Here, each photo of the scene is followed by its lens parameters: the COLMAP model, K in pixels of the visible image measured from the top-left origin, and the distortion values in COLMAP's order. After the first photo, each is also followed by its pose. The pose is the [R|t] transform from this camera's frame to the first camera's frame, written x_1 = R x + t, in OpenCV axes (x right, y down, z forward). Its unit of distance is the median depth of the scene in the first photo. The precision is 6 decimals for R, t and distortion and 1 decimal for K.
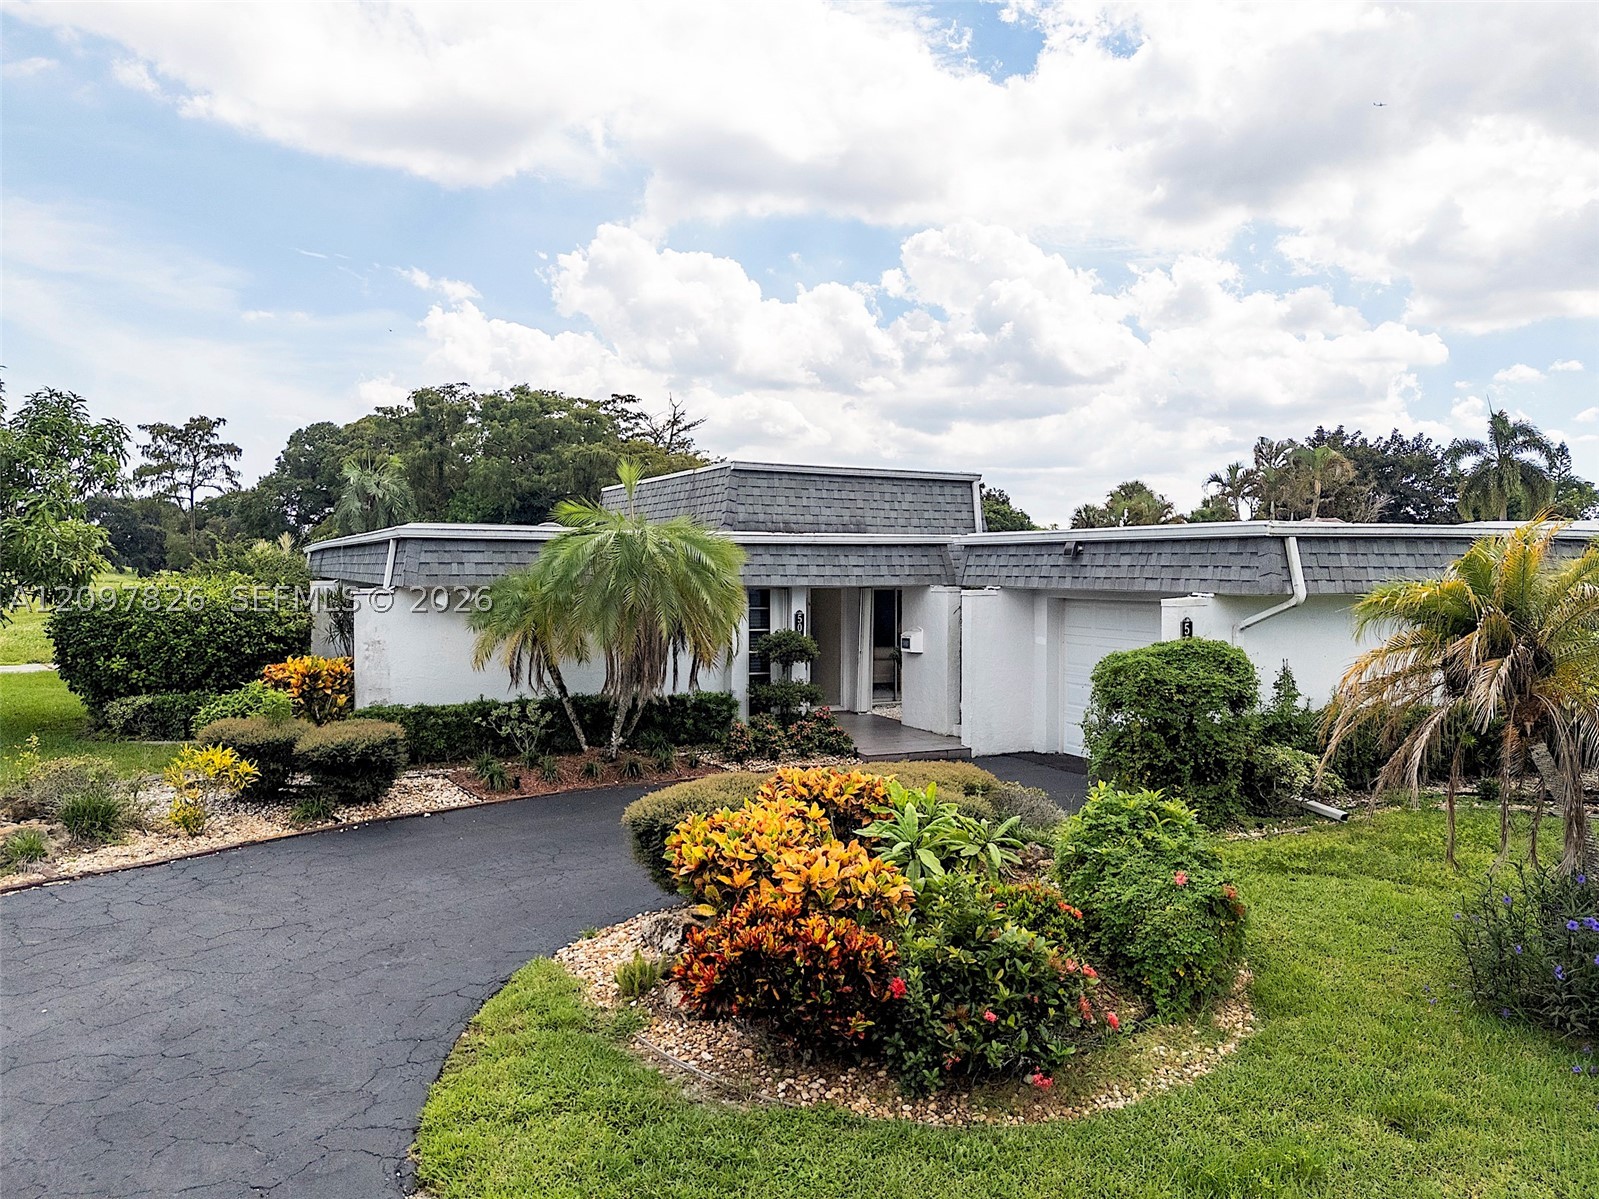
lens RADIAL K [[1150.8, 0, 800.3], [0, 1150.8, 688.2], [0, 0, 1]] dist [0.029006, -0.004559]
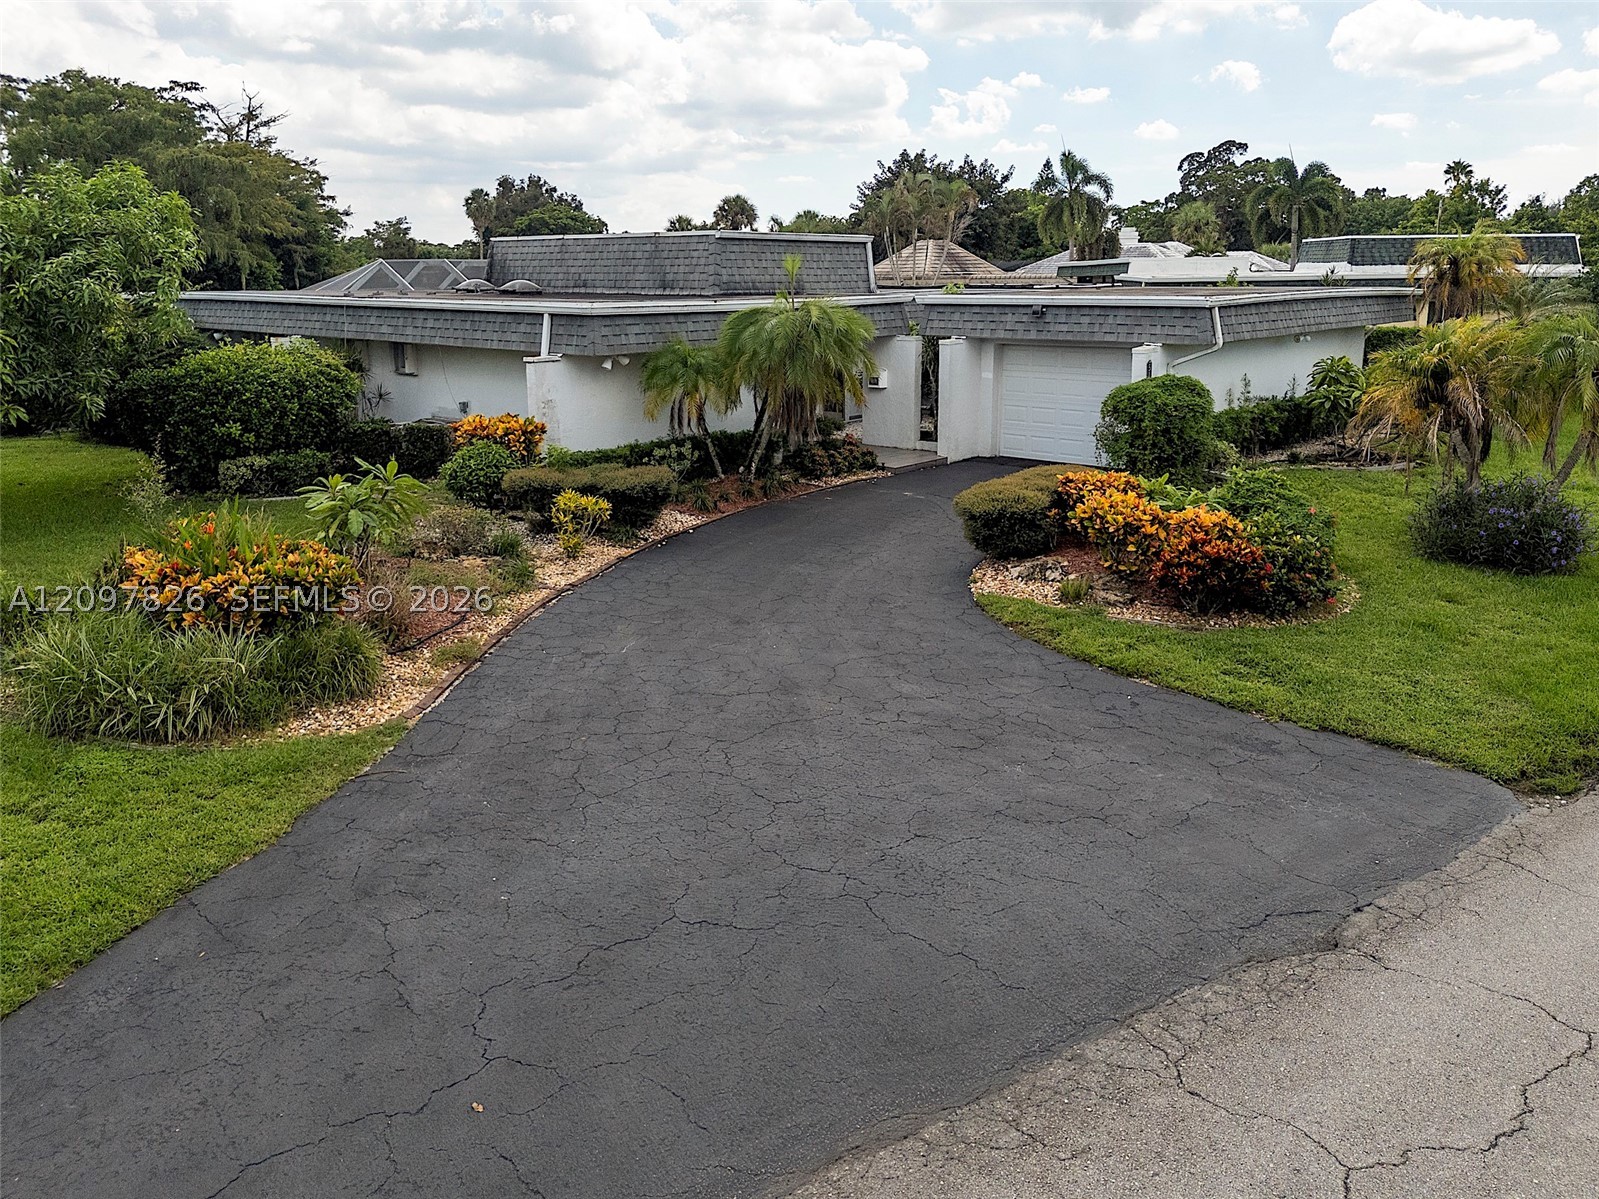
lens RADIAL K [[1128.7, 0, 799.5], [0, 1128.7, 599.5], [0, 0, 1]] dist [0.083645, -0.102021]
pose [[0.928424, -0.111077, 0.354530, -0.504087], [0.047816, 0.982049, 0.182467, -0.035270], [-0.368434, -0.152455, 0.917068, -0.206788]]
